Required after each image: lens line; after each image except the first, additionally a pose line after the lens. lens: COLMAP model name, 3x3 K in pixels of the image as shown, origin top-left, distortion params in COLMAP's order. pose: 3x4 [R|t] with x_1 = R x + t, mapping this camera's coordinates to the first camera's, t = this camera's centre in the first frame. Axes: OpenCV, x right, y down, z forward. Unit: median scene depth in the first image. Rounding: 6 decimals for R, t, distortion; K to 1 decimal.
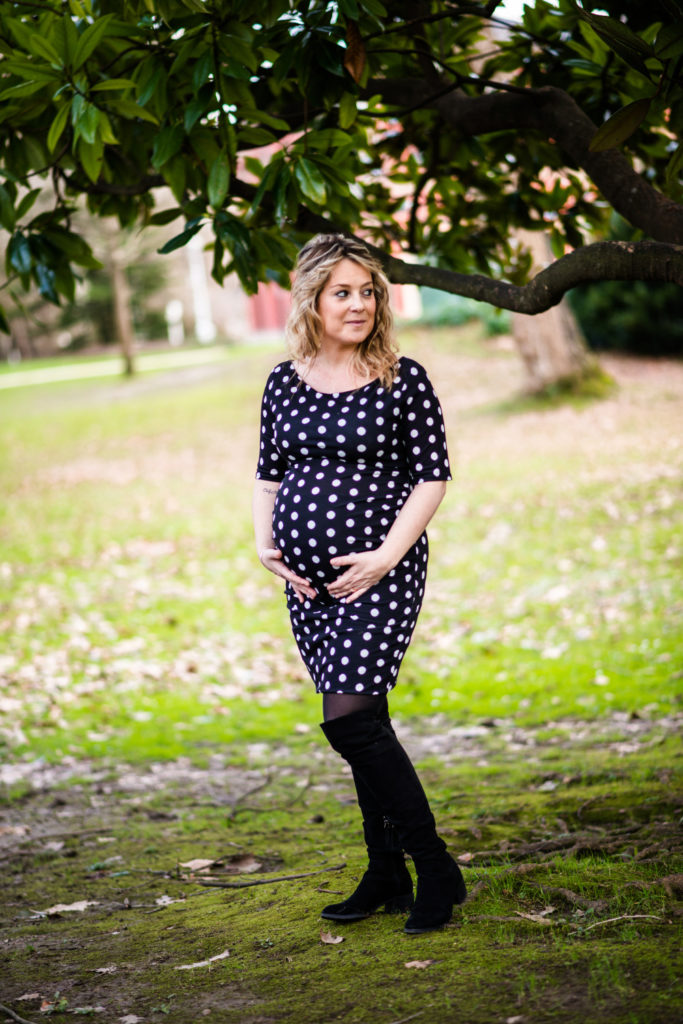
lens RADIAL K [[2500.0, 0, 340.4], [0, 2500.0, 509.8], [0, 0, 1]] dist [0.100442, 0.000000]
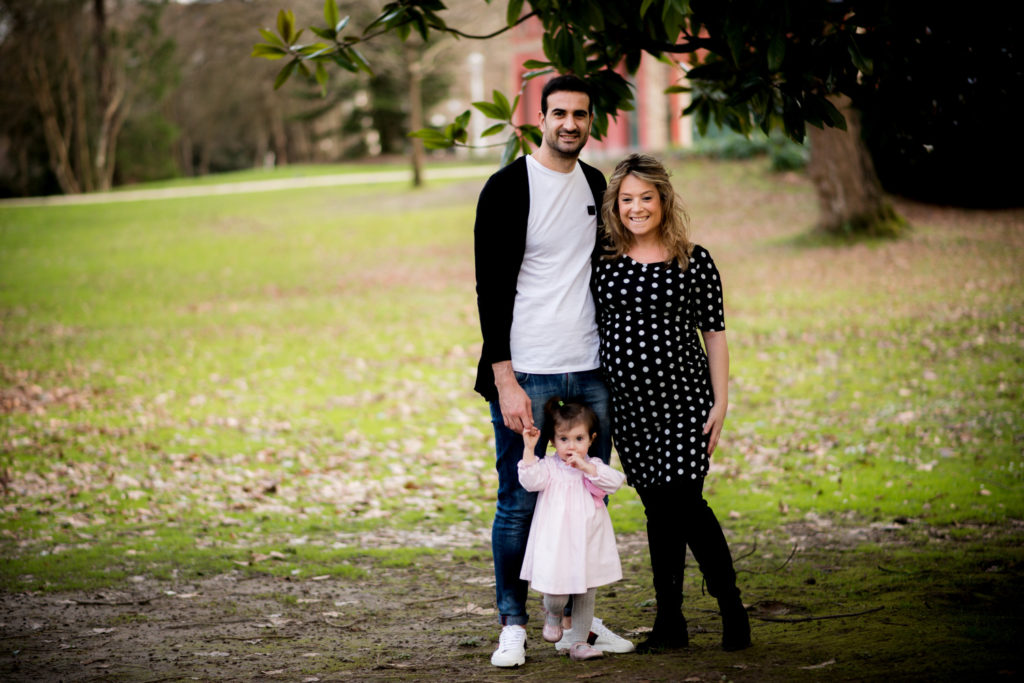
lens RADIAL K [[2500.0, 0, 511.0], [0, 2500.0, 335.5], [0, 0, 1]] dist [0.100442, 0.000000]
pose [[0.997619, 0.066238, -0.019199, -0.068874], [-0.066175, 0.997801, 0.003862, 0.005261], [0.019412, -0.002582, 0.999808, -0.103989]]
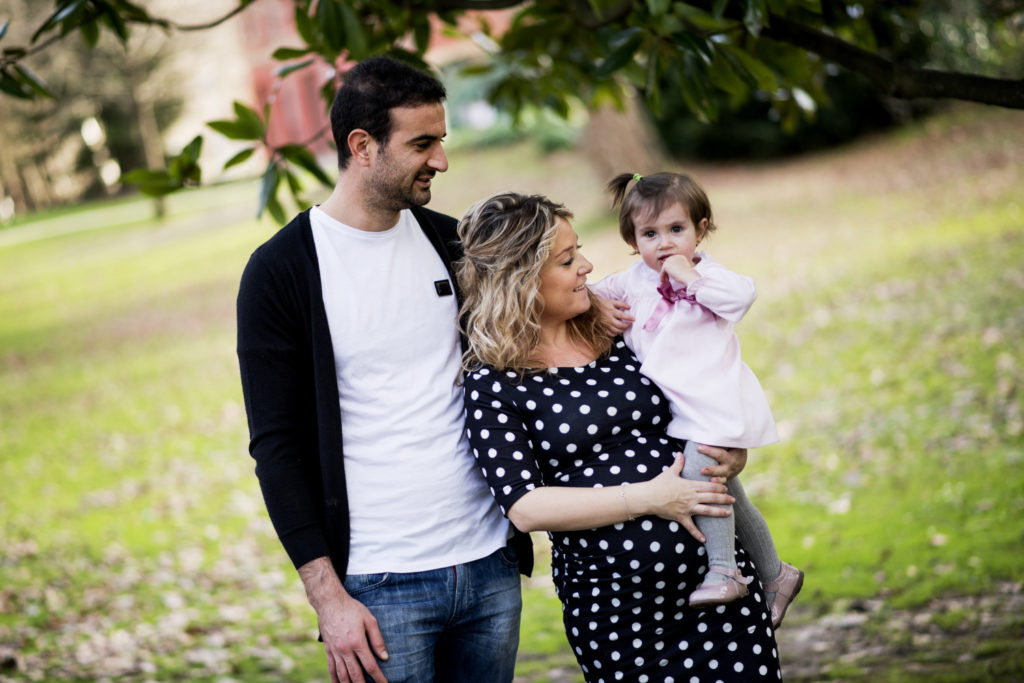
lens RADIAL K [[2500.0, 0, 508.4], [0, 2500.0, 344.6], [0, 0, 1]] dist [0.100442, 0.000000]
pose [[0.995069, -0.069174, 0.071078, -0.076069], [0.068752, 0.997599, 0.008373, -0.012991], [-0.071486, -0.003445, 0.997436, 0.103387]]
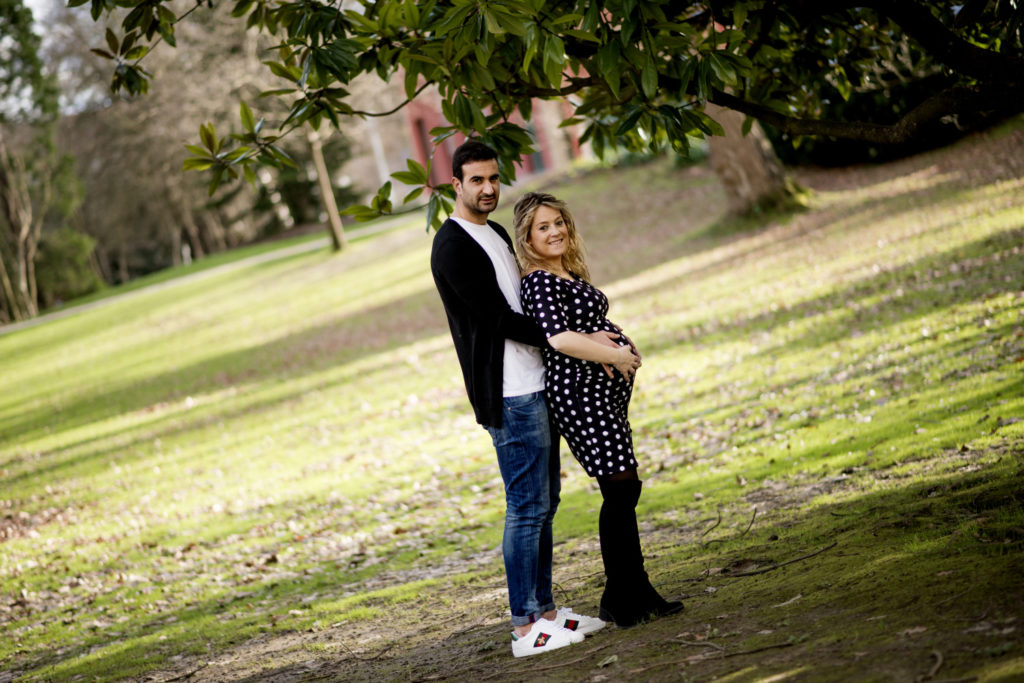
lens RADIAL K [[2500.0, 0, 515.1], [0, 2500.0, 339.9], [0, 0, 1]] dist [0.100442, 0.000000]
pose [[0.991406, -0.130658, 0.006591, -0.070879], [0.130706, 0.991393, -0.007468, 0.005168], [-0.005559, 0.008265, 0.999950, -0.171838]]
